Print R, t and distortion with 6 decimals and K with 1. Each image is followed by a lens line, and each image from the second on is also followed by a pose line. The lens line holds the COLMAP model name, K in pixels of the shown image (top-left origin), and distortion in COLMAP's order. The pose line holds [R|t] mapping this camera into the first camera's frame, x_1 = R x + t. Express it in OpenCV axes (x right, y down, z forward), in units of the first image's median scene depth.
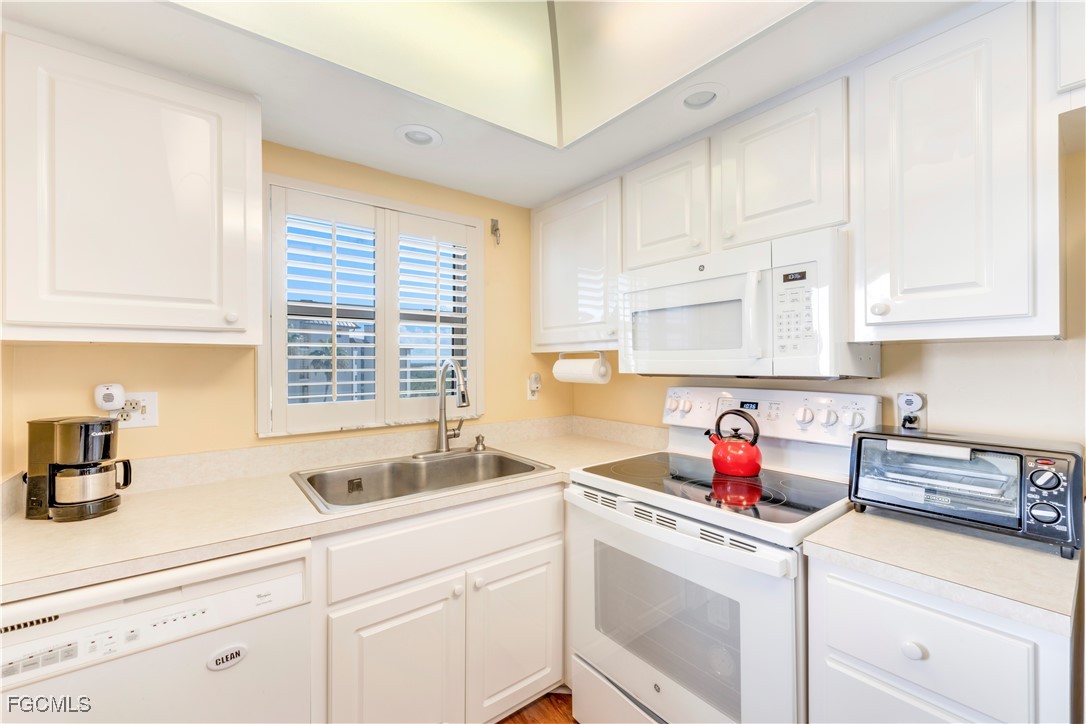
lens RADIAL K [[439.1, 0, 538.7], [0, 439.1, 362.2], [0, 0, 1]] dist [-0.000963, -0.000280]
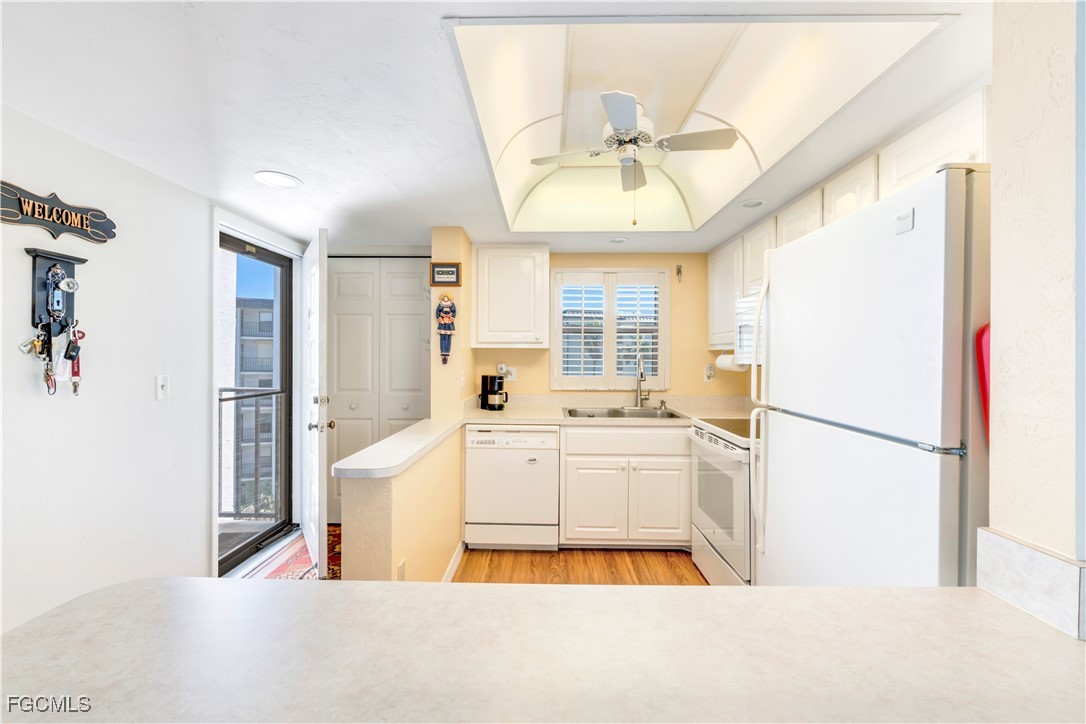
lens RADIAL K [[440.0, 0, 542.9], [0, 440.0, 357.1], [0, 0, 1]] dist [-0.000143, -0.000164]
pose [[0.784979, 0.008742, -0.619461, 0.693957], [-0.007605, 0.999961, 0.004475, -0.001363], [0.619476, 0.001198, 0.785015, -0.750051]]
